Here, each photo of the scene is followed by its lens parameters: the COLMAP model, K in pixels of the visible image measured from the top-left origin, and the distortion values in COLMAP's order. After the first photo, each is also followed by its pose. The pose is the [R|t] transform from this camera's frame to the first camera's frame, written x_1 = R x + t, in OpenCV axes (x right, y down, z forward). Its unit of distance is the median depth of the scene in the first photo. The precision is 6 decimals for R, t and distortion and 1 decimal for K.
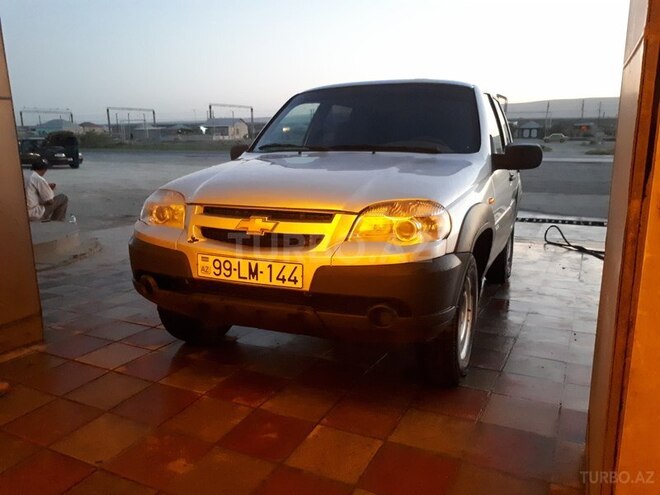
lens RADIAL K [[534.7, 0, 330.0], [0, 534.7, 247.5], [0, 0, 1]] dist [0.034856, -0.002140]
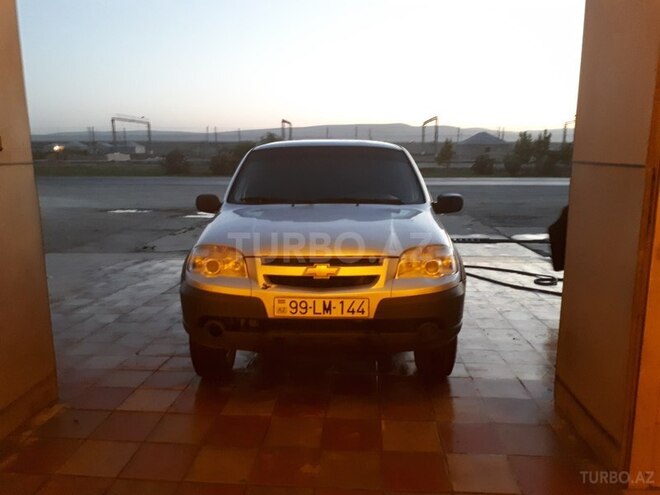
lens RADIAL K [[520.6, 0, 330.0], [0, 520.6, 247.5], [0, 0, 1]] dist [0.082281, 0.000540]
pose [[0.929320, -0.058316, 0.364643, -0.573829], [0.071682, 0.997157, -0.023217, -0.068165], [-0.362252, 0.047714, 0.930858, -0.165055]]
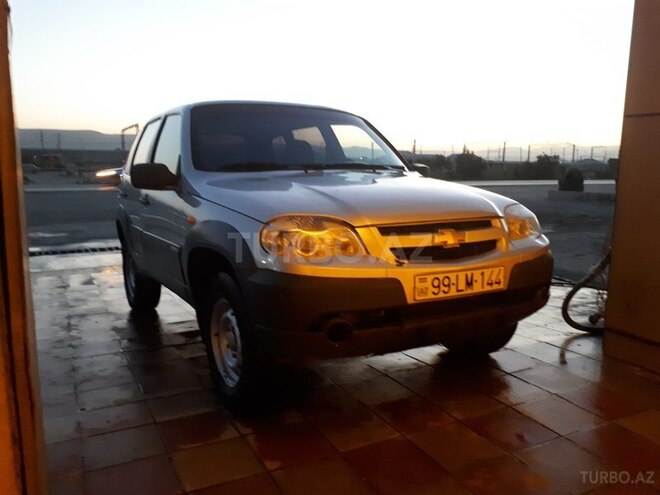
lens RADIAL K [[534.7, 0, 330.0], [0, 534.7, 247.5], [0, 0, 1]] dist [0.034856, -0.002140]
pose [[0.614979, -0.109408, 0.780917, -1.080395], [0.152769, 0.988096, 0.018128, -0.078014], [-0.773604, 0.108151, 0.624372, 0.552304]]
